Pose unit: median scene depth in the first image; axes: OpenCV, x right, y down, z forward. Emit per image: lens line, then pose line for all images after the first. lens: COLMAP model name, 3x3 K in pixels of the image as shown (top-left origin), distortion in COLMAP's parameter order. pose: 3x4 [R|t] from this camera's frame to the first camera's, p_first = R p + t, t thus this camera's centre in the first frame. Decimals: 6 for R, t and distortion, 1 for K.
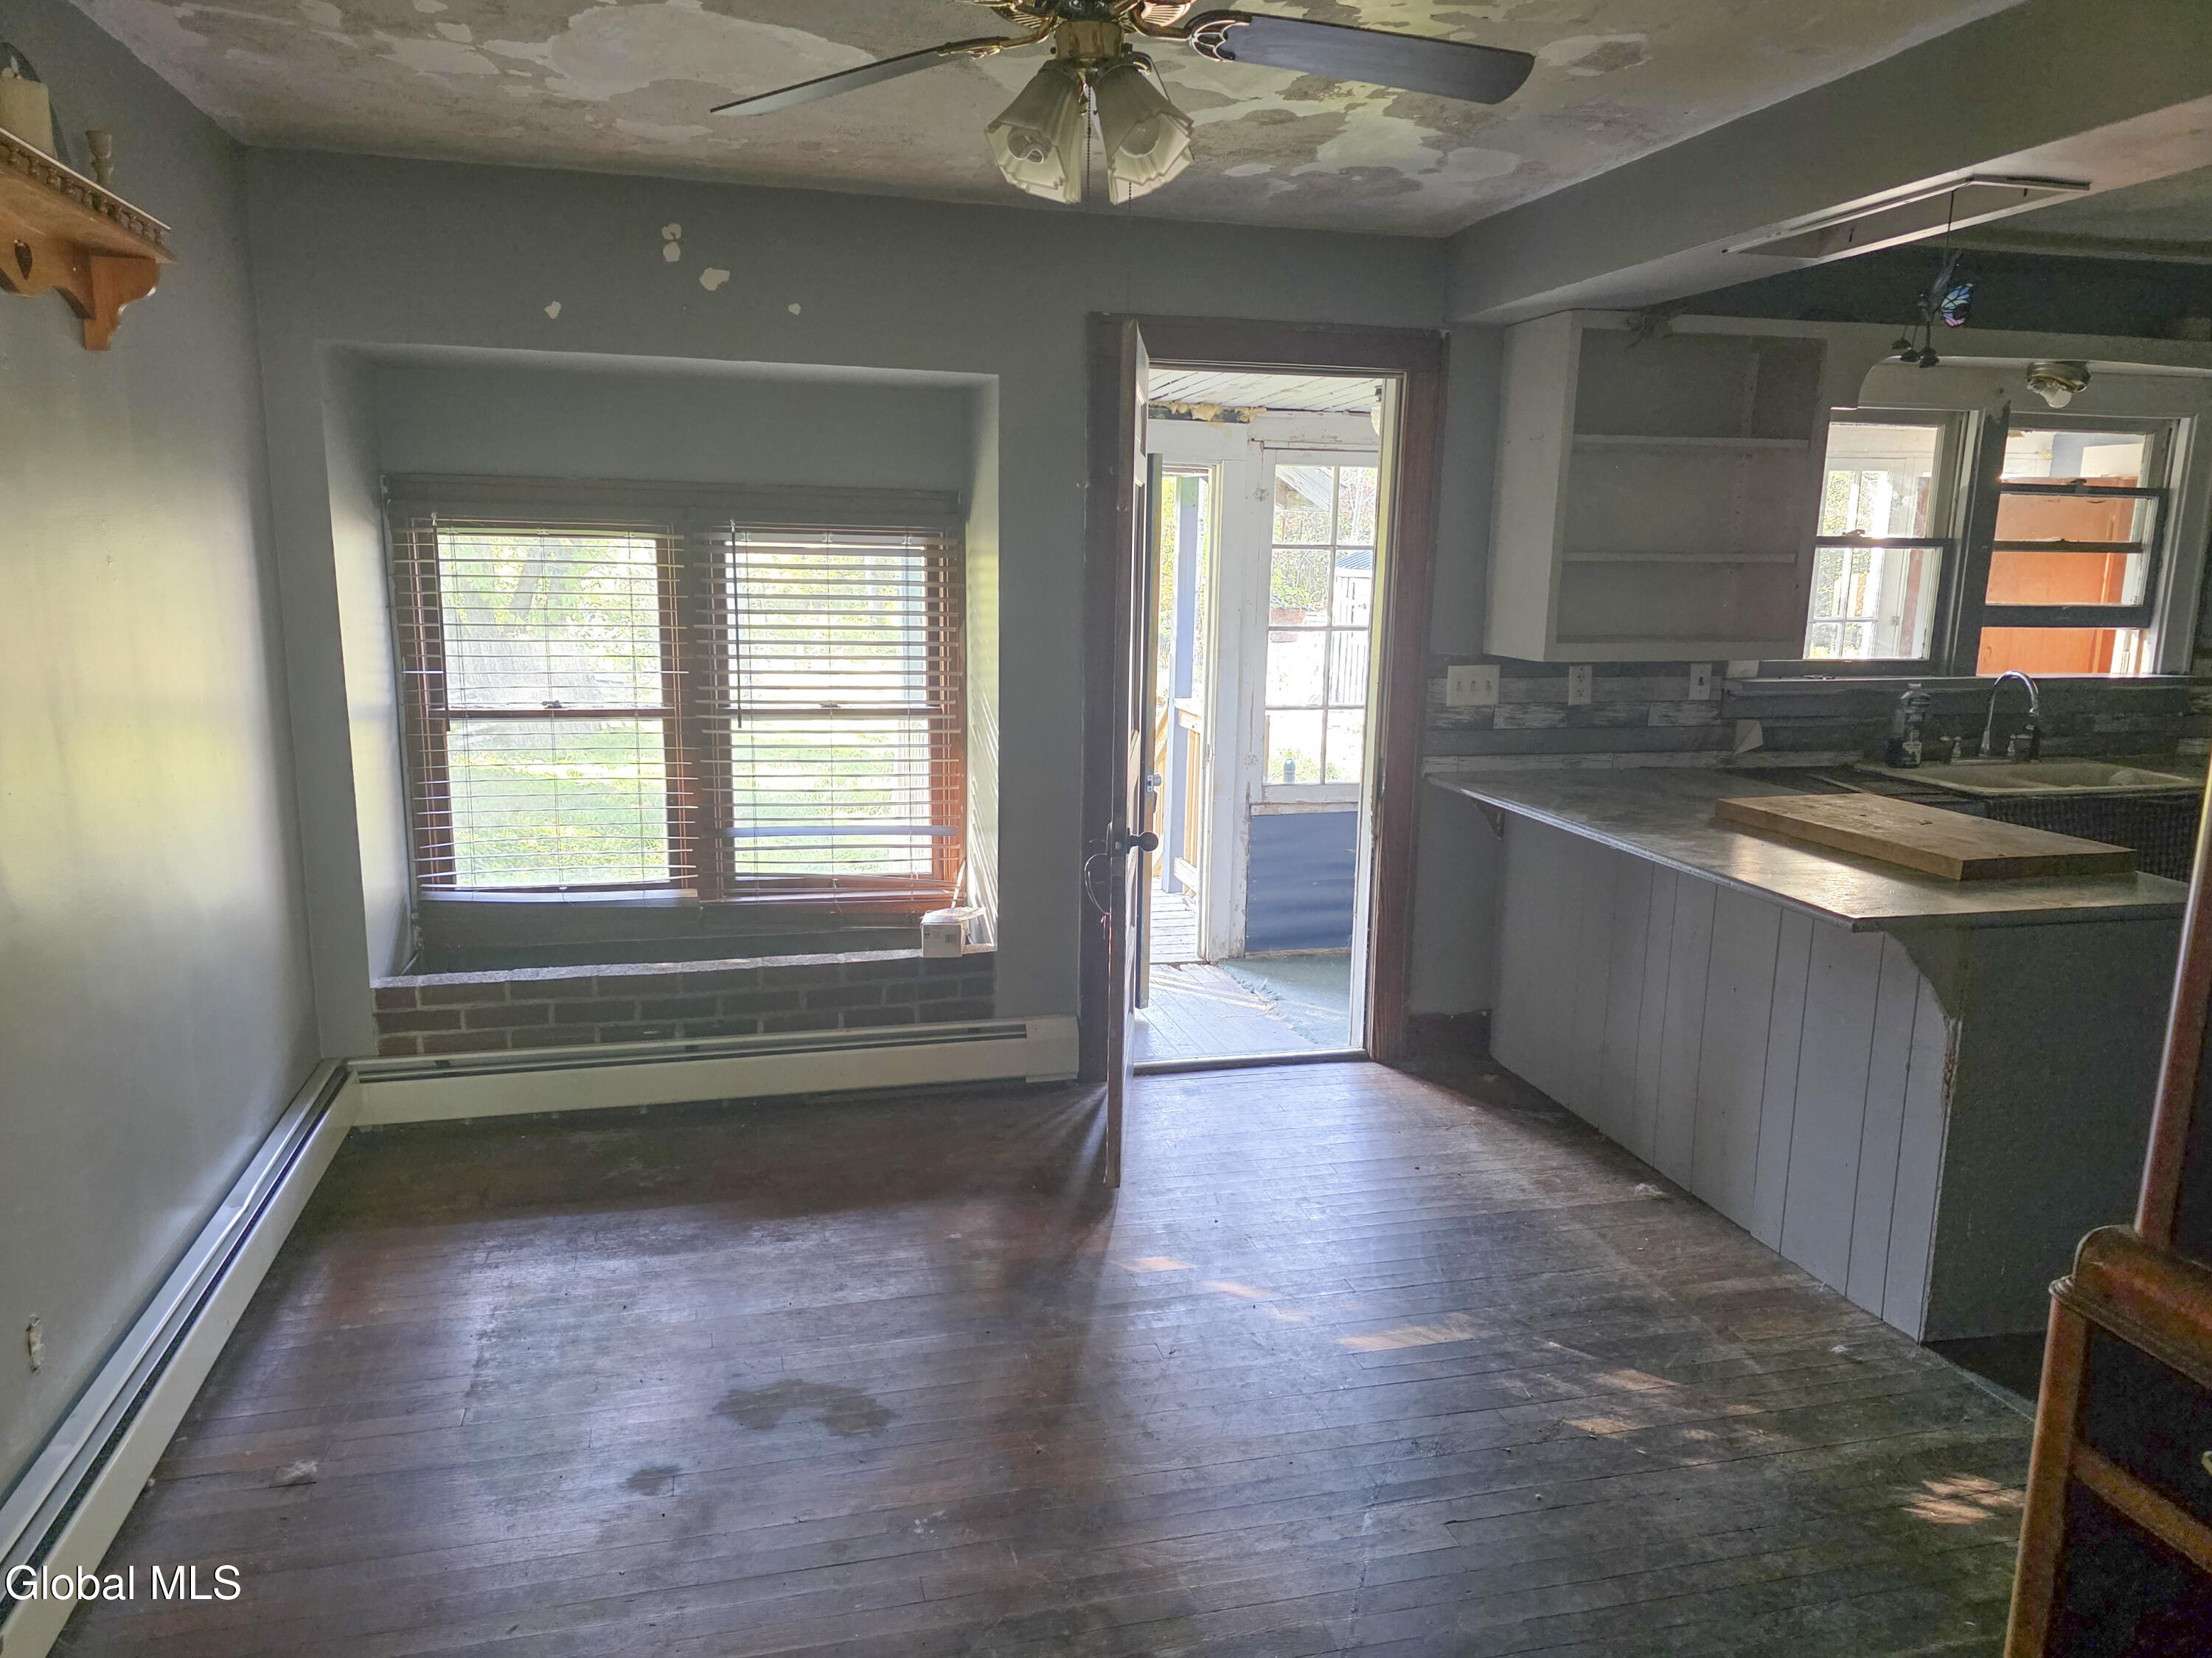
lens RADIAL K [[1515.4, 0, 1106.0], [0, 1515.4, 829.0], [0, 0, 1]] dist [0.051453, 0.000360]
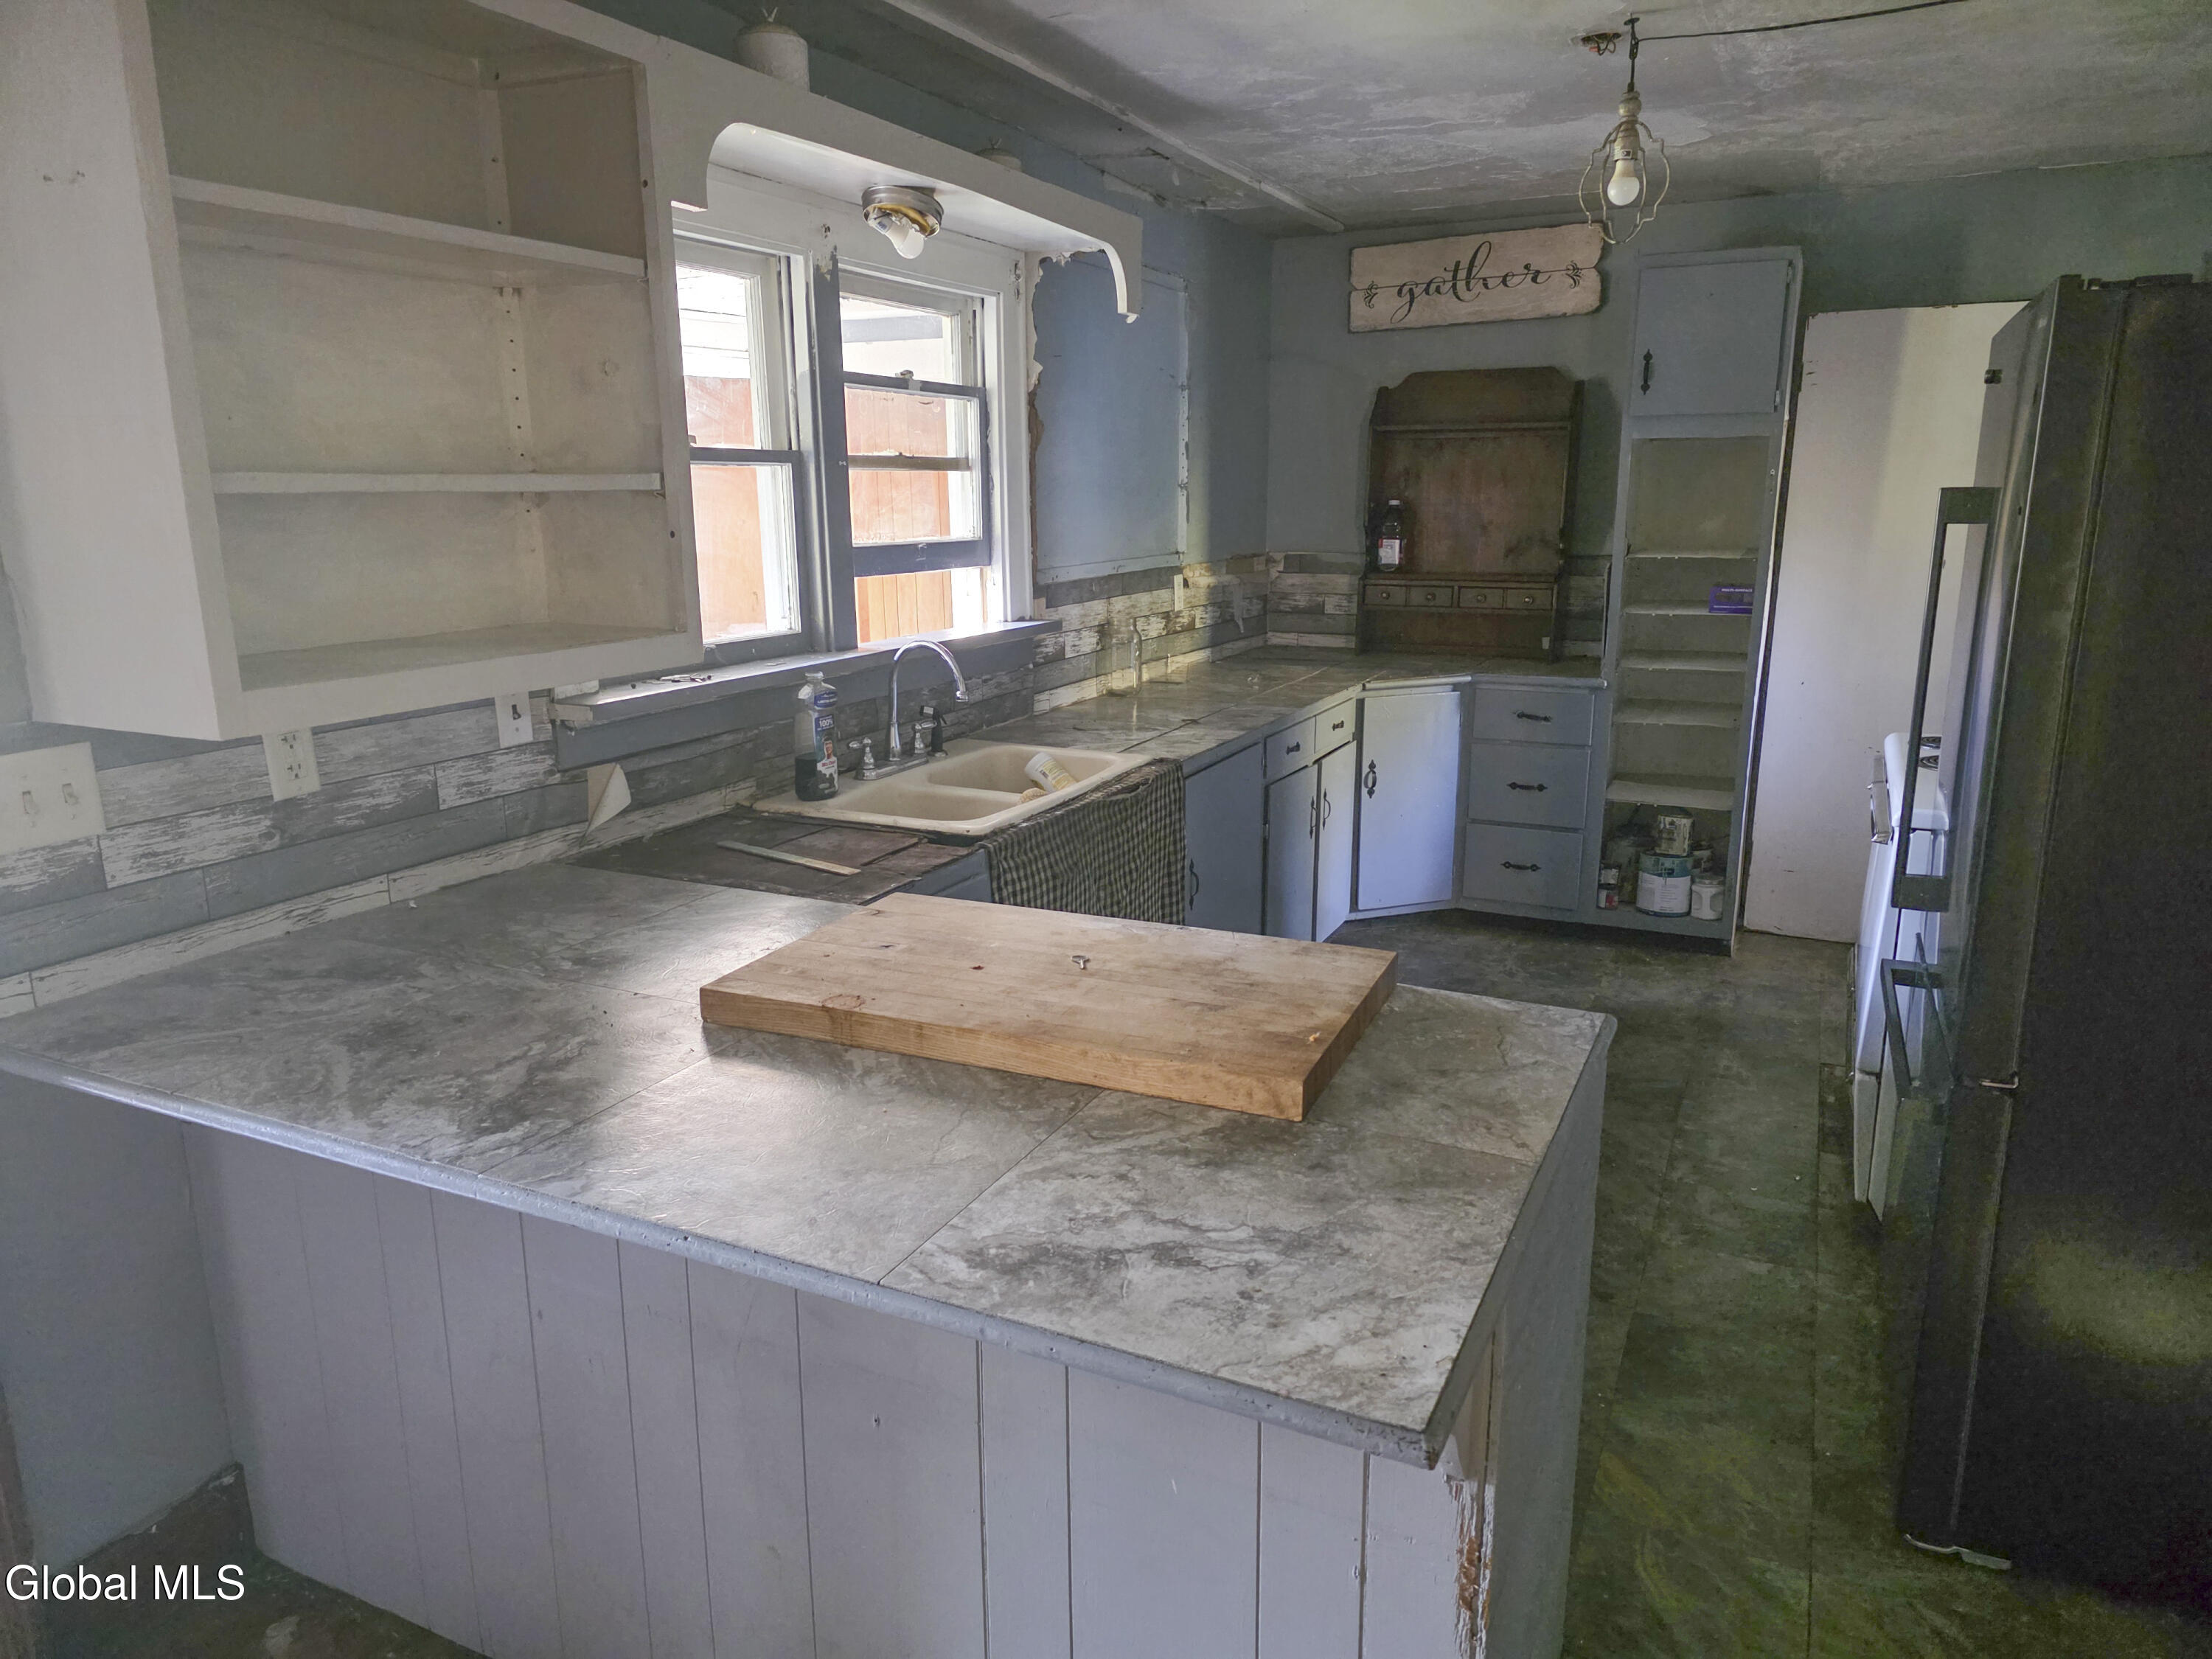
lens RADIAL K [[1499.9, 0, 1106.0], [0, 1499.9, 829.5], [0, 0, 1]] dist [0.047706, -0.022125]
pose [[0.641127, -0.198667, 0.741274, 0.114425], [0.166072, 0.978940, 0.118728, -0.083892], [-0.749251, 0.046985, 0.660618, 0.482228]]
